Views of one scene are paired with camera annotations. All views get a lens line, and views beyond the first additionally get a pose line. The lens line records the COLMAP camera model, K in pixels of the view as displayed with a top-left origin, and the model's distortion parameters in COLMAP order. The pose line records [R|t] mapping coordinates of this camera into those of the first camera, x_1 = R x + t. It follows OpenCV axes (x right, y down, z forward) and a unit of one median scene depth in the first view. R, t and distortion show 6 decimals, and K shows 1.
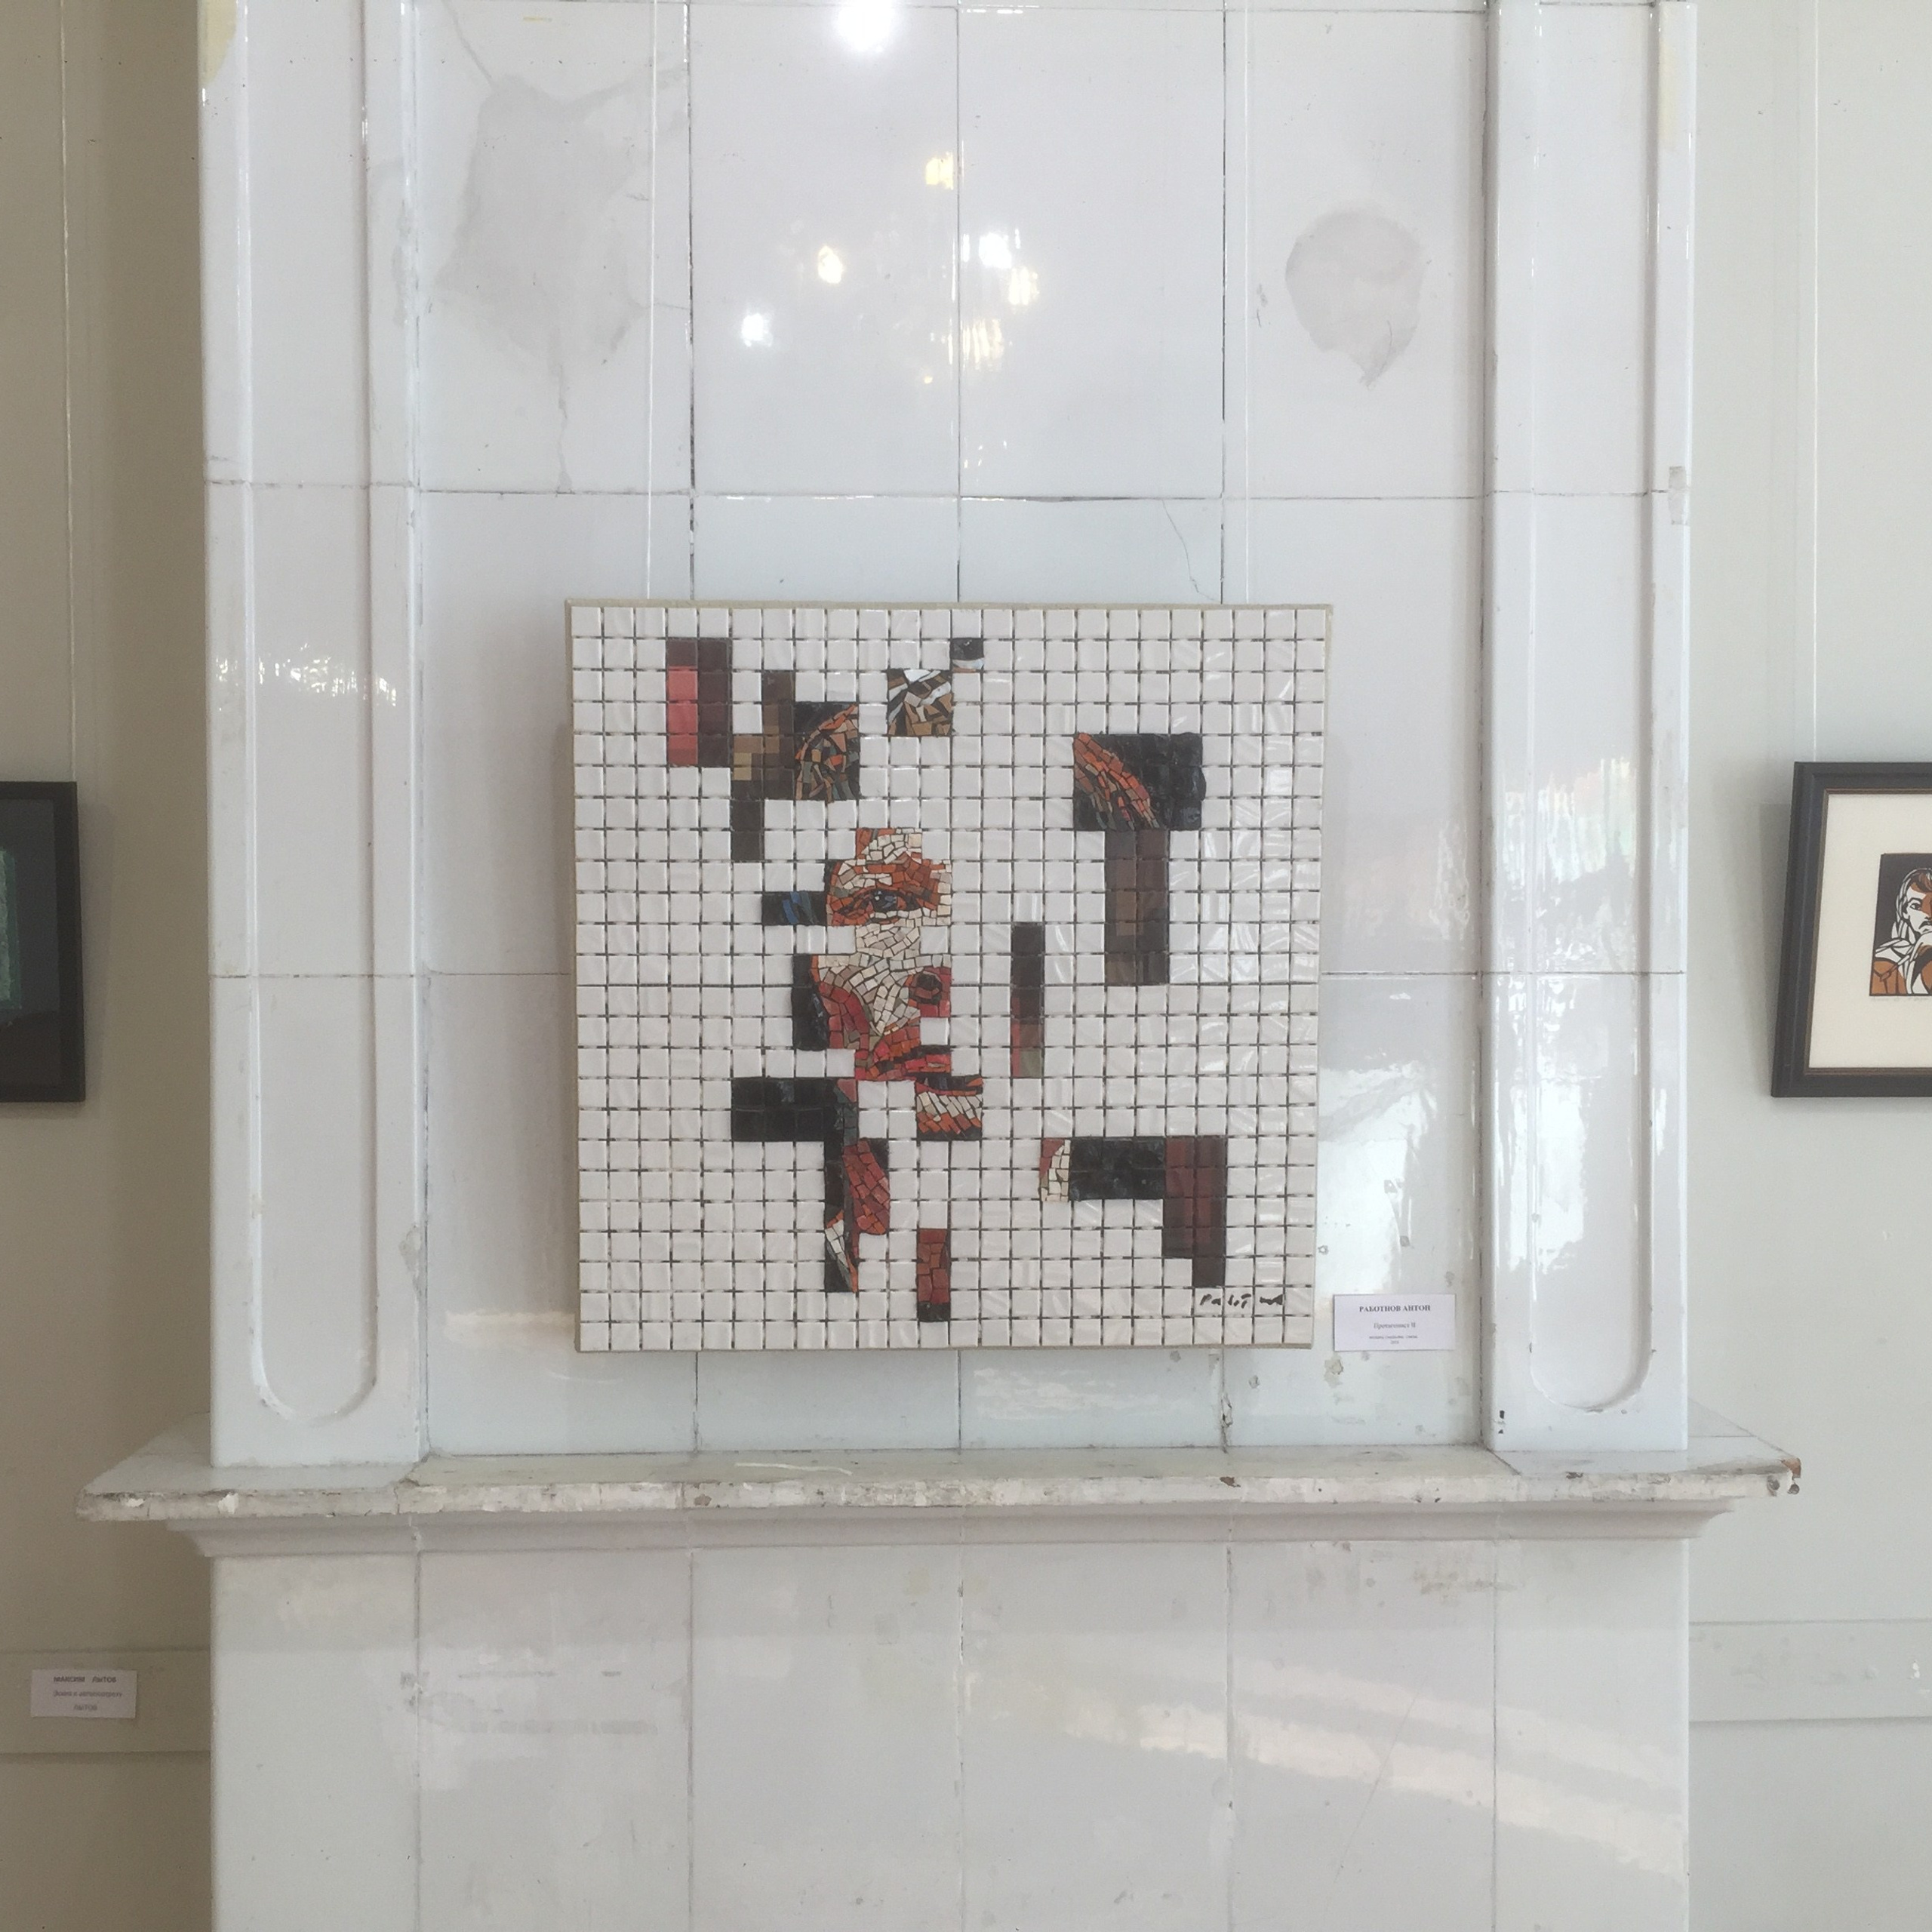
lens RADIAL K [[2233.3, 0, 967.0], [0, 2233.3, 972.2], [0, 0, 1]] dist [0.047316, 0.000000]
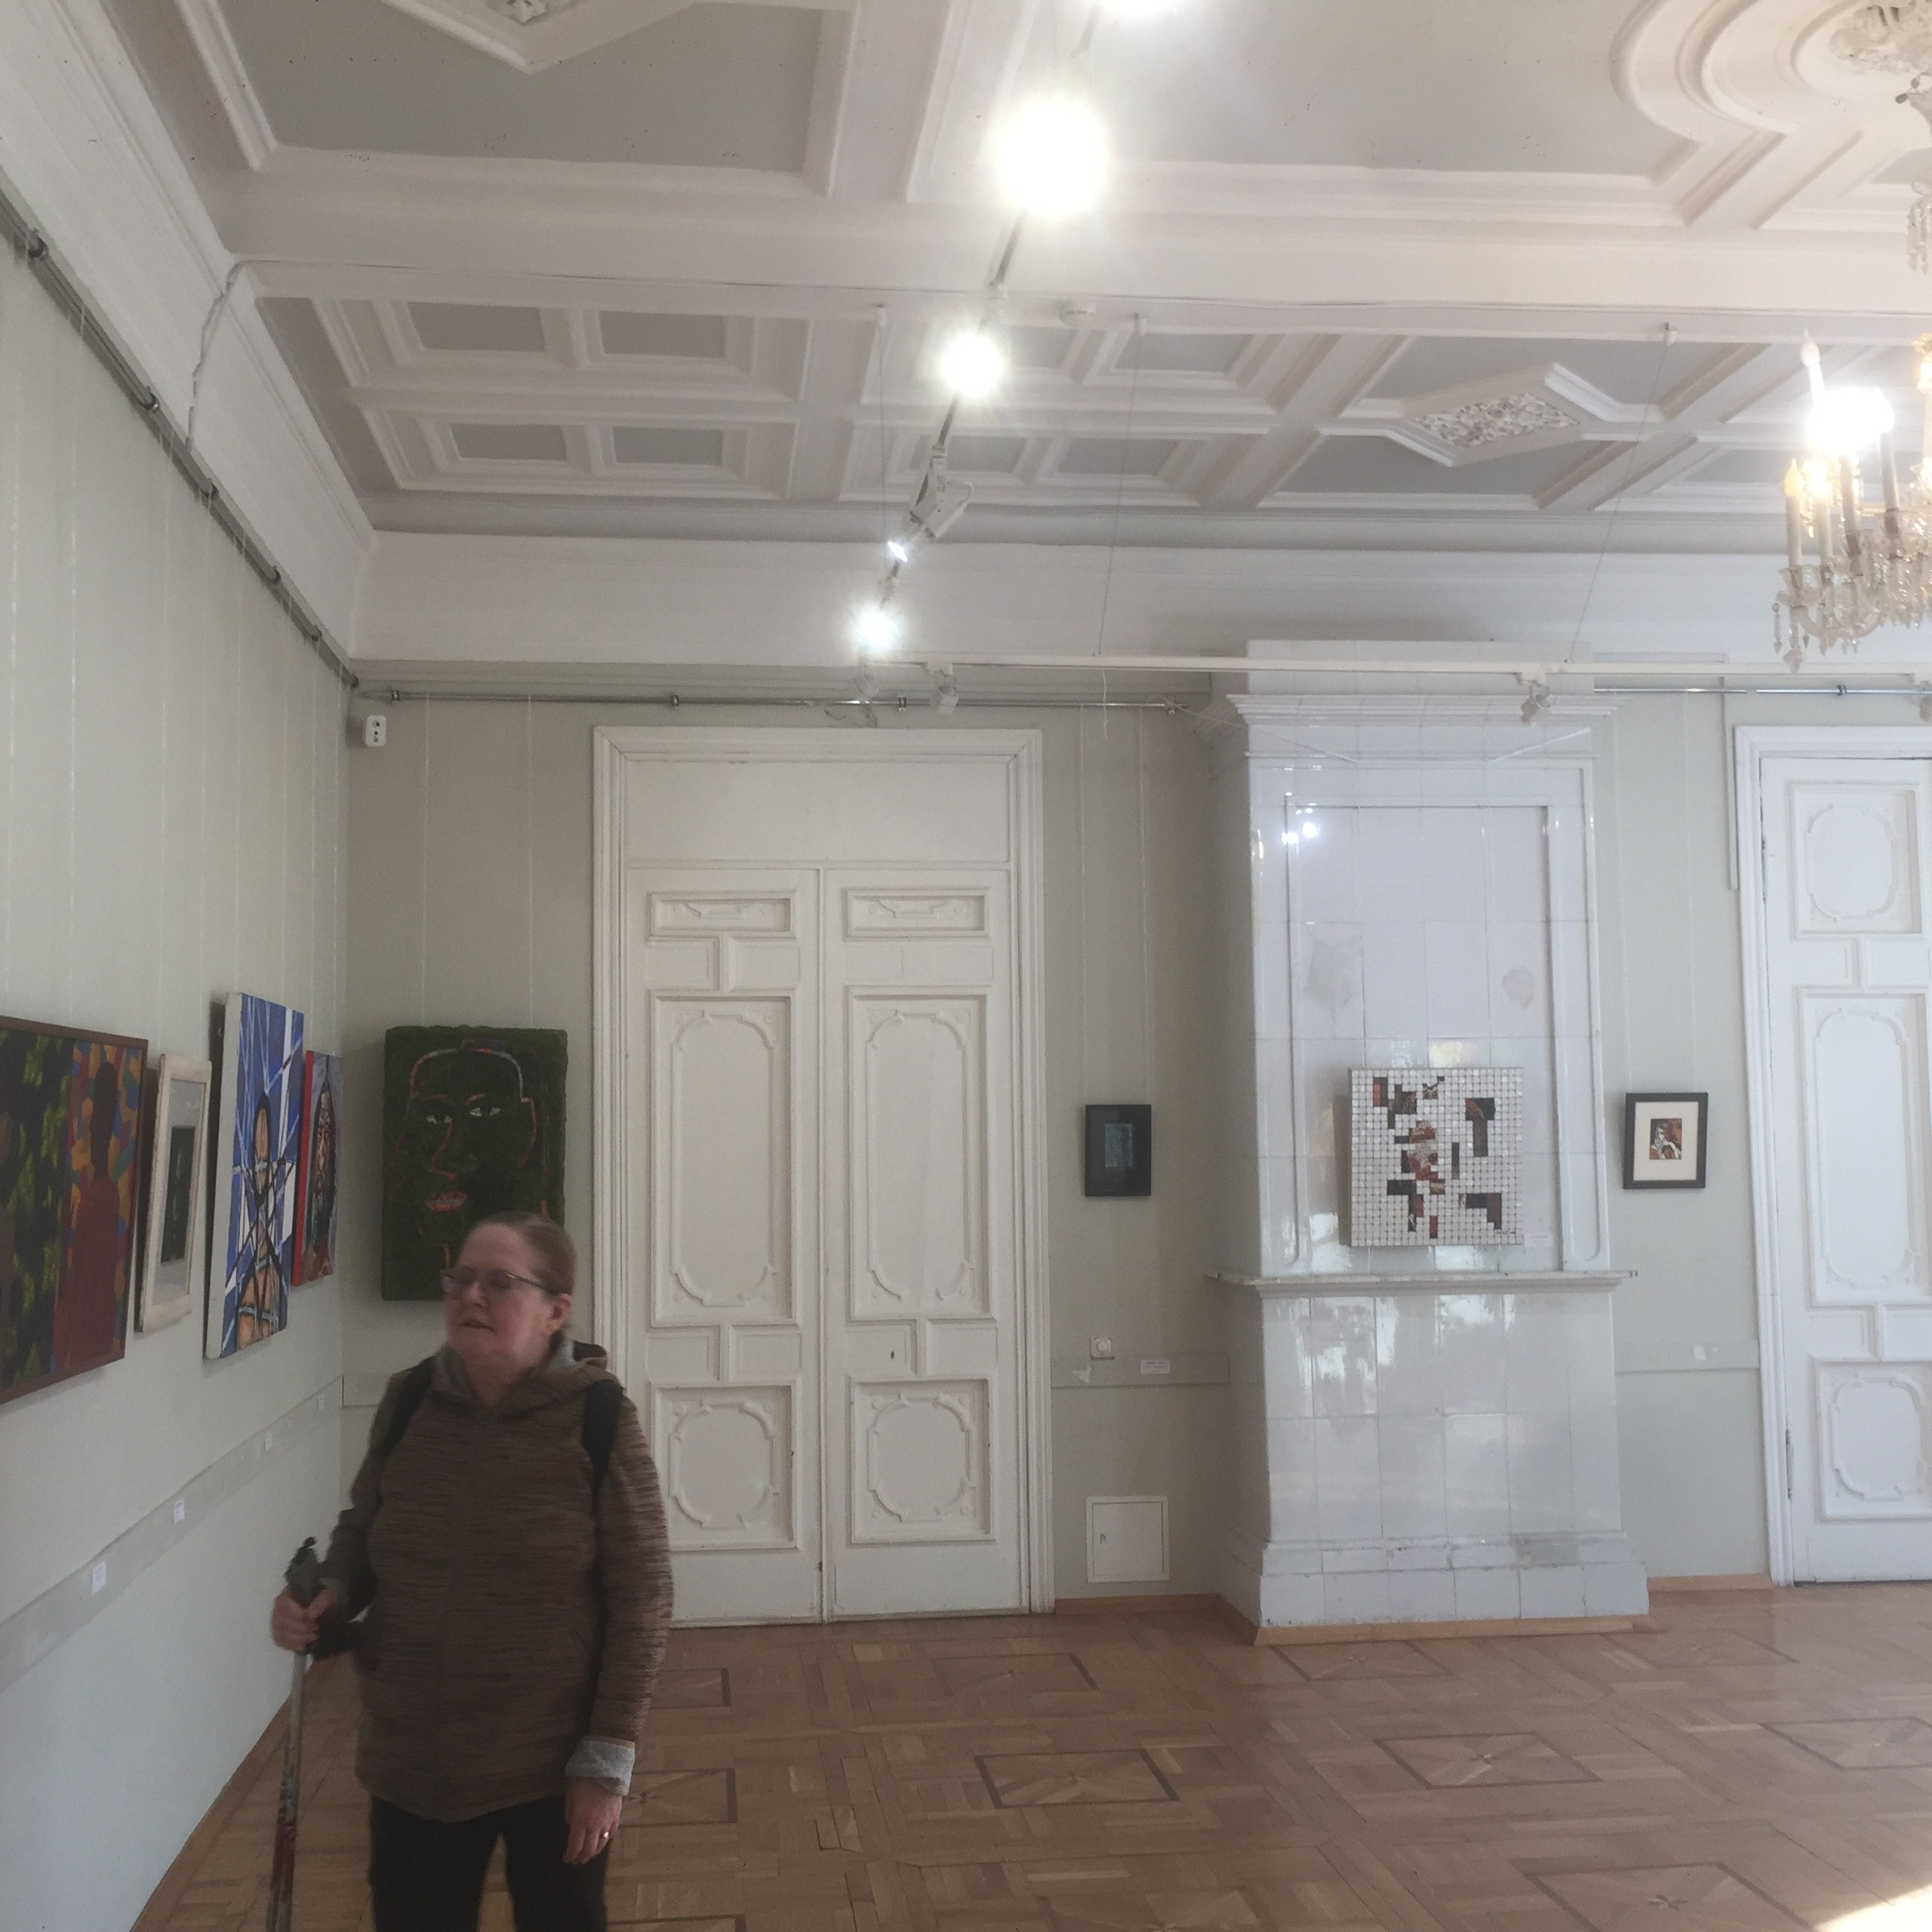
lens RADIAL K [[2233.3, 0, 962.2], [0, 2233.3, 961.5], [0, 0, 1]] dist [0.047316, 0.000000]
pose [[0.996657, -0.005930, 0.081488, -1.243229], [0.013482, 0.995627, -0.092442, 0.016202], [-0.080583, 0.093232, 0.992378, -3.159914]]
